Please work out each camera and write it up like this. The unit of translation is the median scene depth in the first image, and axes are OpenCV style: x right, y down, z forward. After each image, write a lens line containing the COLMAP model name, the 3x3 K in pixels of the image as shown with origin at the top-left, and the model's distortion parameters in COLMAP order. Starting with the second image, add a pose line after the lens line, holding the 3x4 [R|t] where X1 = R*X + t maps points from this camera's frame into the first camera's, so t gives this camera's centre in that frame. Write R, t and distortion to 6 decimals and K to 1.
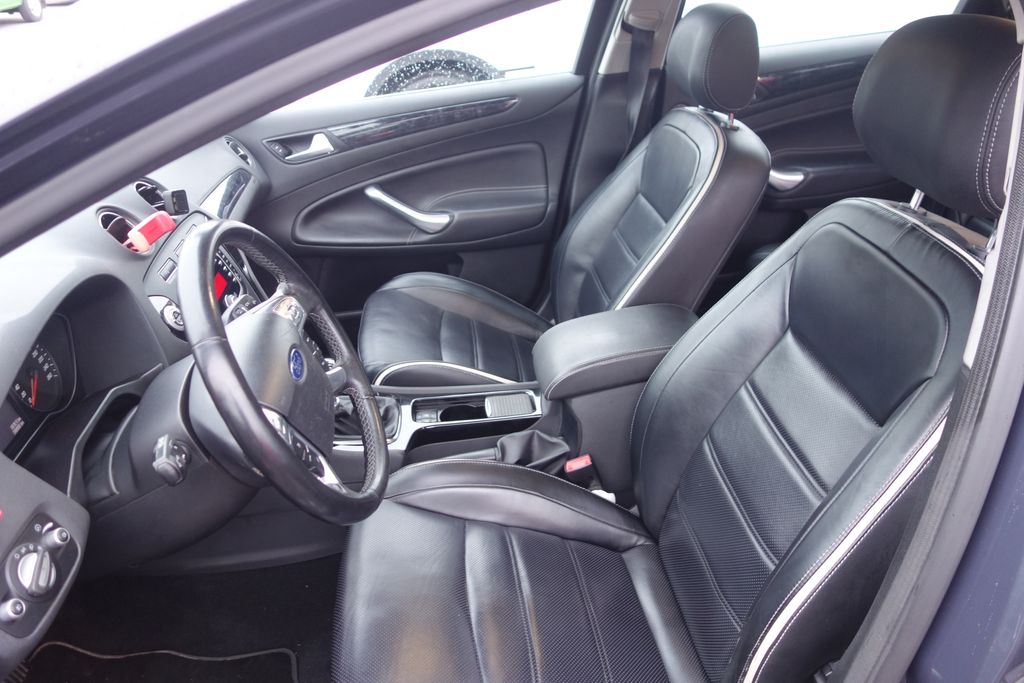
lens RADIAL K [[813.6, 0, 511.0], [0, 813.6, 340.8], [0, 0, 1]] dist [0.004944, 0.000996]
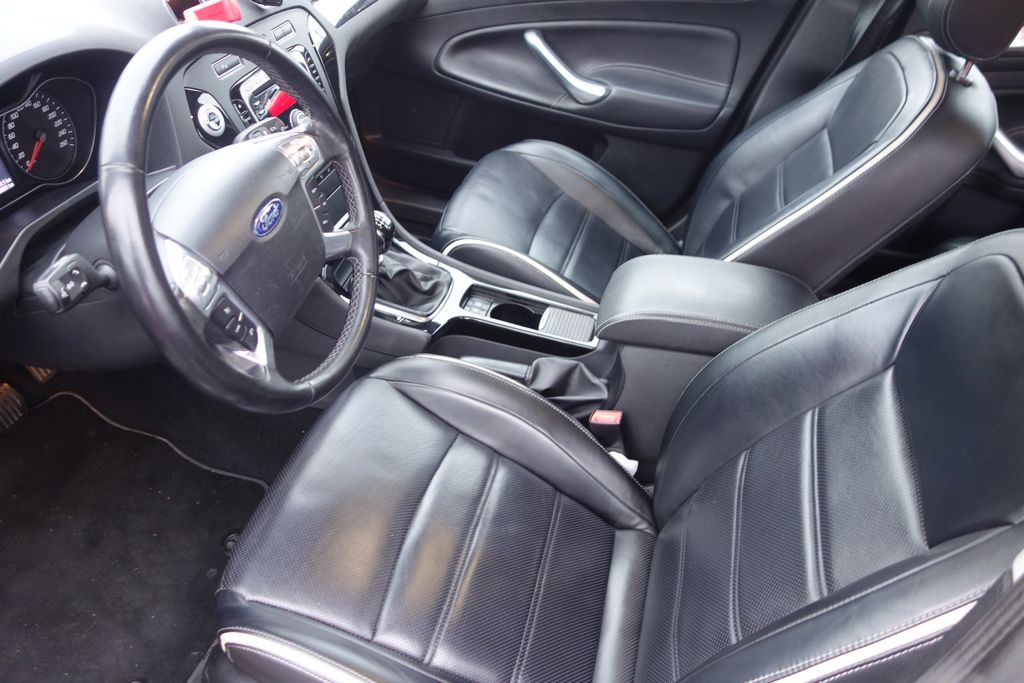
lens RADIAL K [[813.6, 0, 509.8], [0, 813.6, 340.7], [0, 0, 1]] dist [0.004944, 0.000996]
pose [[0.922008, 0.340145, -0.184940, 0.117720], [-0.303245, 0.931415, 0.201266, -0.067753], [0.240715, -0.129487, 0.961920, 0.148348]]
